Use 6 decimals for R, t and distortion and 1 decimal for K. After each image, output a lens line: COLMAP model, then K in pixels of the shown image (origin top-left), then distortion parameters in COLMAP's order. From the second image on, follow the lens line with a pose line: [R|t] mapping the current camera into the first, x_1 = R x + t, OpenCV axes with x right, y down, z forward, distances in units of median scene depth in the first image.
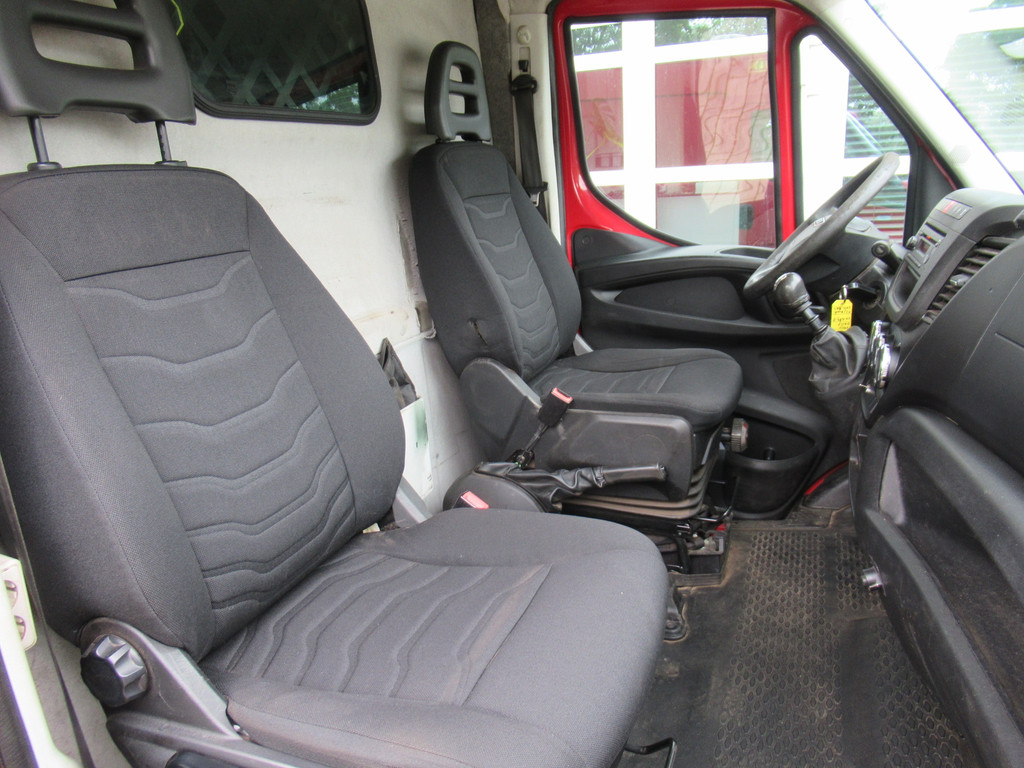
lens RADIAL K [[766.0, 0, 513.2], [0, 766.0, 386.9], [0, 0, 1]] dist [-0.009103, 0.008758]
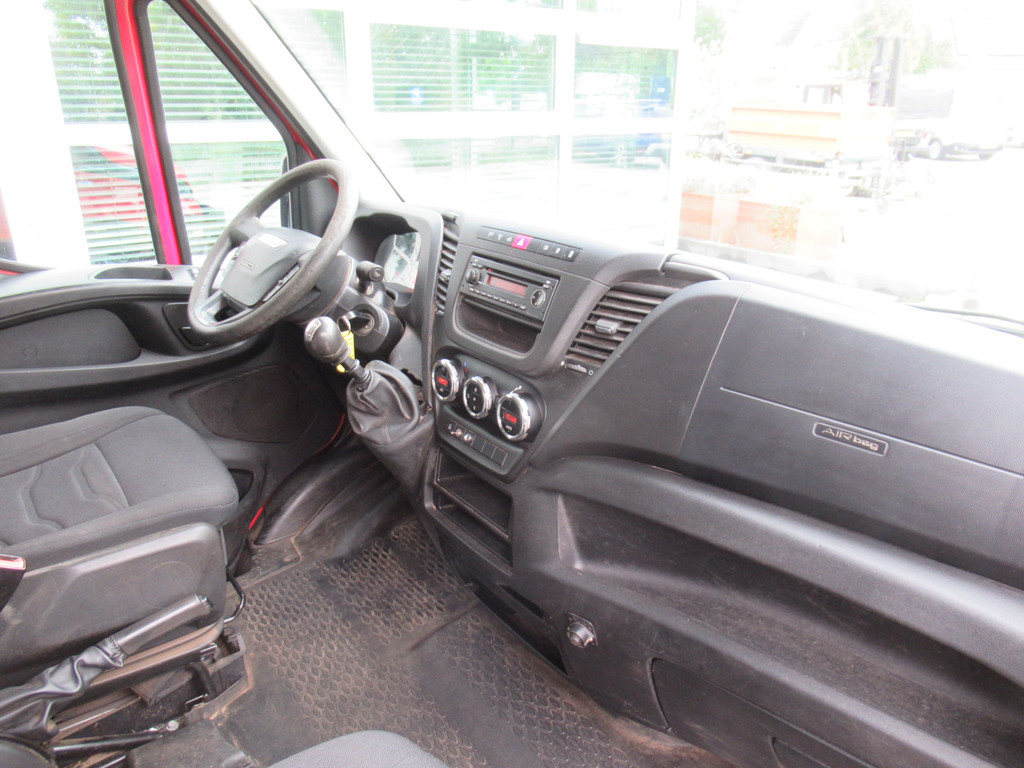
lens RADIAL K [[766.0, 0, 512.7], [0, 766.0, 383.3], [0, 0, 1]] dist [-0.009103, 0.008758]
pose [[0.531049, -0.243328, 0.811652, -0.171394], [0.196109, 0.967168, 0.161641, -0.137463], [-0.824335, 0.073333, 0.561332, 0.293803]]
